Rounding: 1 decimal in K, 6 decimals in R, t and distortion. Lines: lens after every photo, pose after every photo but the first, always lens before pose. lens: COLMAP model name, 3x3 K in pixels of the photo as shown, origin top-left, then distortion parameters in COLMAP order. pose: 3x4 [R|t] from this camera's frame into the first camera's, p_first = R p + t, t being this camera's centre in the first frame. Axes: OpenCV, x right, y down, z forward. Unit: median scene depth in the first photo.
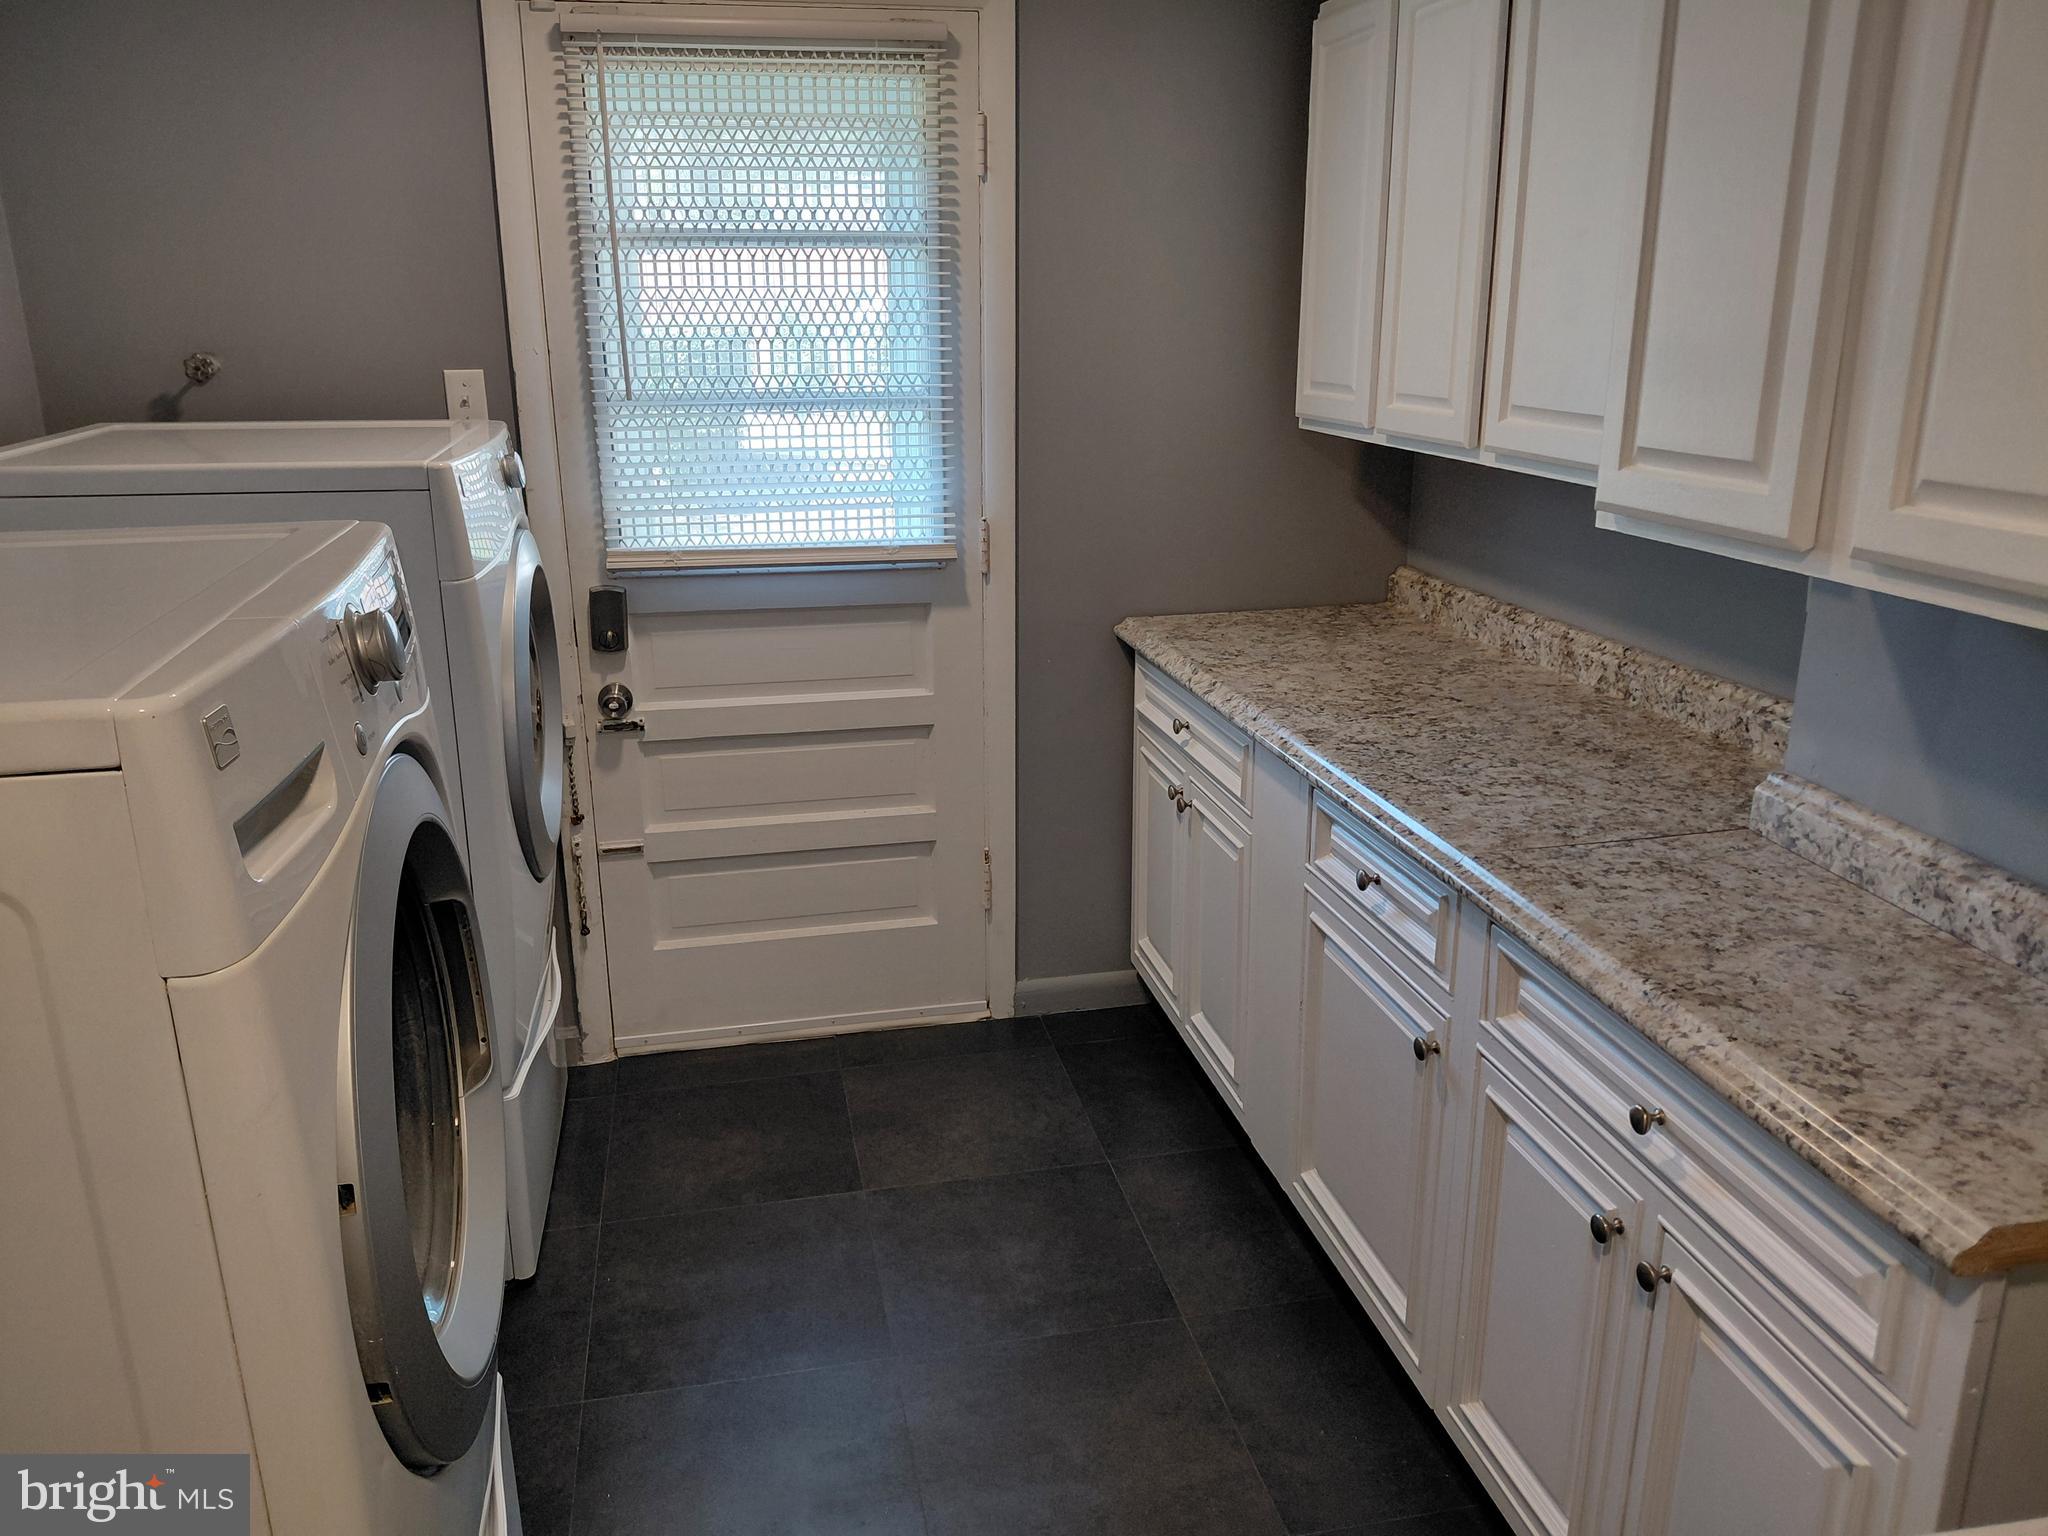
lens RADIAL K [[1560.3, 0, 1025.0], [0, 1560.3, 720.0], [0, 0, 1]] dist [0.001725, 0.000721]
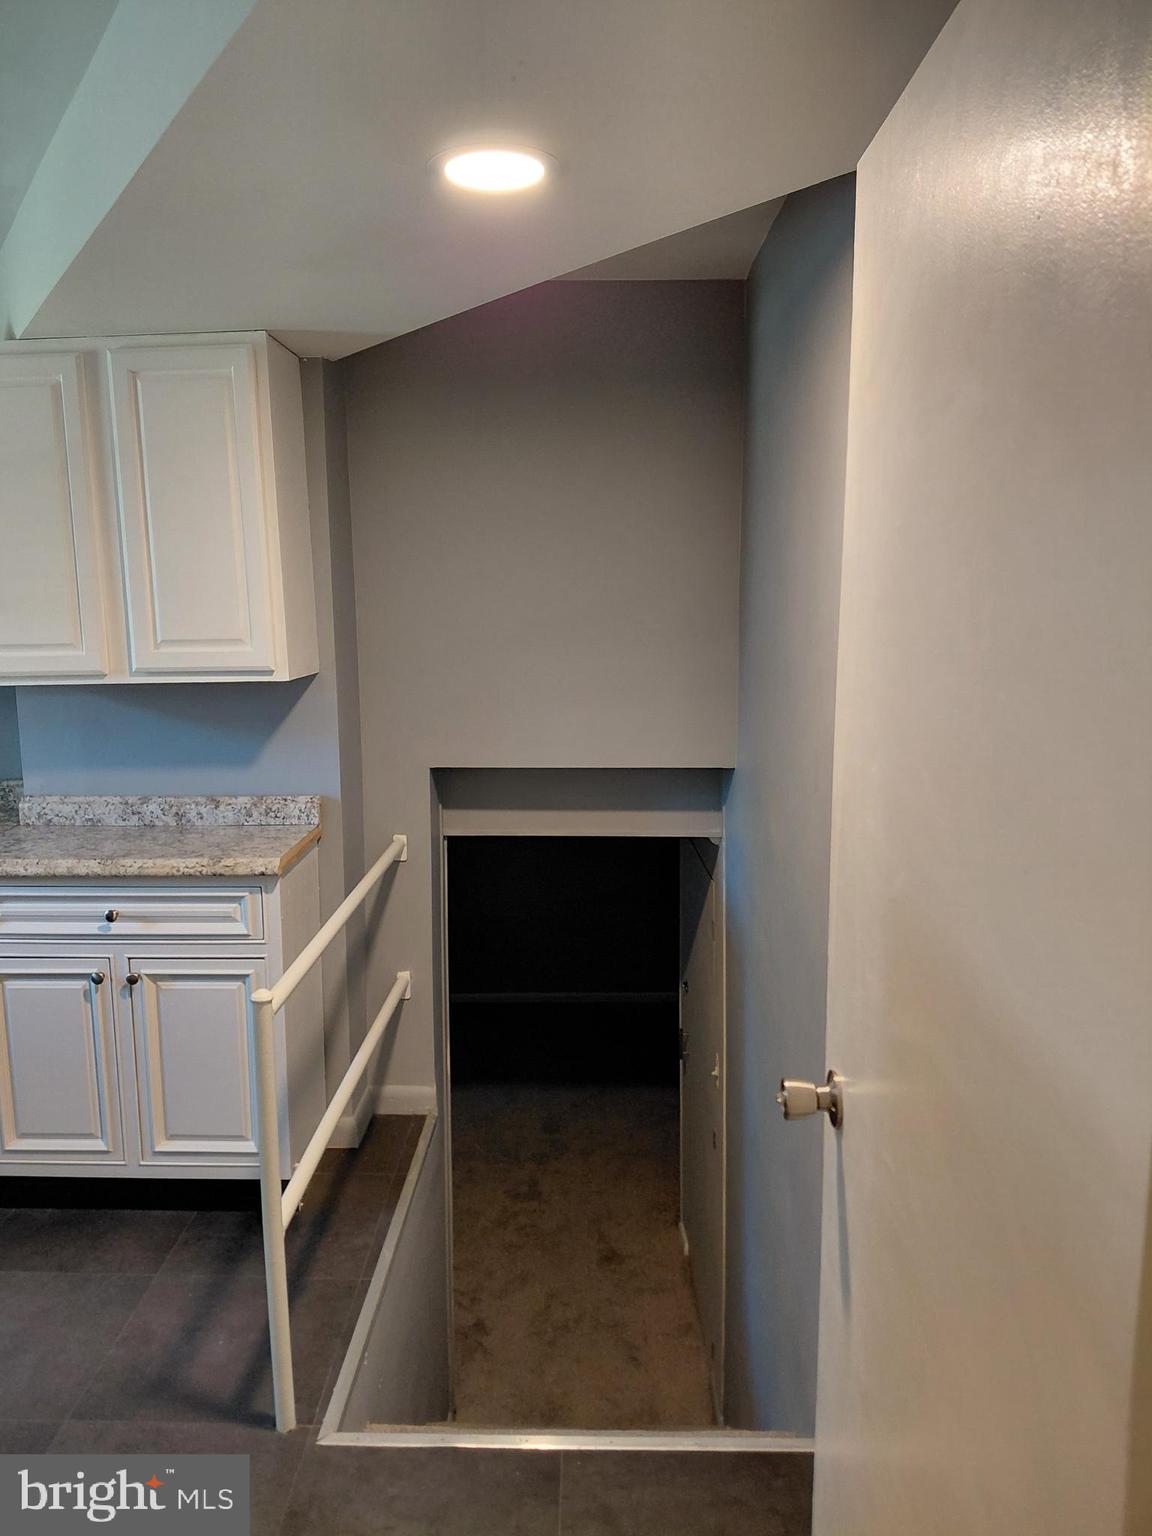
lens RADIAL K [[1118.1, 0, 576.0], [0, 1118.1, 768.0], [0, 0, 1]] dist [0.142881, -0.286507]
pose [[0.234326, -0.159653, 0.958959, -1.021544], [0.265304, 0.959482, 0.094912, 0.060326], [-0.935257, 0.232176, 0.267188, -0.168779]]
